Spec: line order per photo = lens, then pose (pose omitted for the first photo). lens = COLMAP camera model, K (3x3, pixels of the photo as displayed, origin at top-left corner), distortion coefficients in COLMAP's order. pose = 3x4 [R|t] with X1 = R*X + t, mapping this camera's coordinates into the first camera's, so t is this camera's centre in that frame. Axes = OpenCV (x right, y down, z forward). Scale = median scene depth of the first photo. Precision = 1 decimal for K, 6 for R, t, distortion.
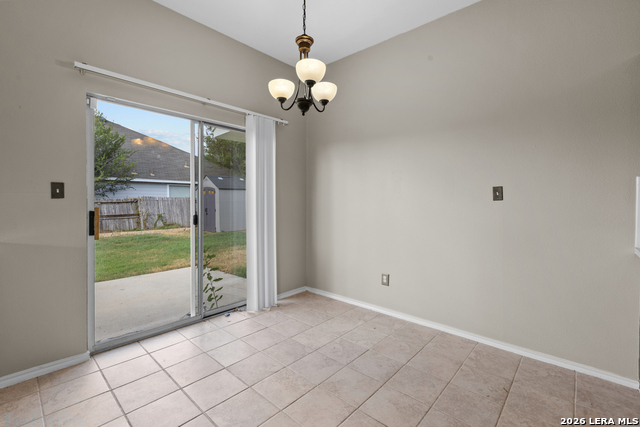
lens RADIAL K [[286.7, 0, 314.6], [0, 286.7, 207.6], [0, 0, 1]] dist [0.000865, -0.000329]
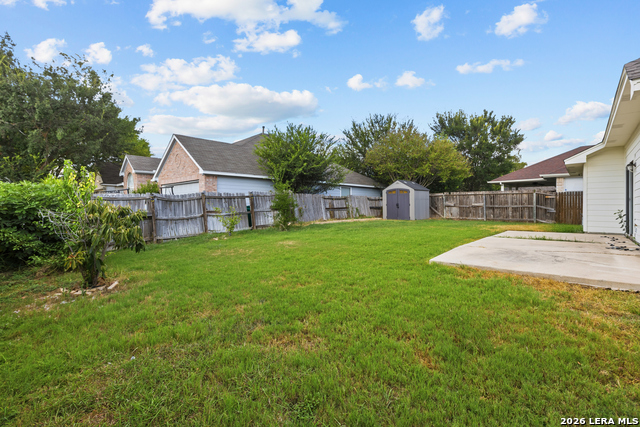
lens RADIAL K [[286.7, 0, 314.6], [0, 286.7, 207.6], [0, 0, 1]] dist [0.000865, -0.000329]
pose [[0.999936, 0.002231, 0.011068, -0.832130], [-0.002062, 0.999882, -0.015253, 0.046963], [-0.011101, 0.015229, 0.999822, -0.440886]]
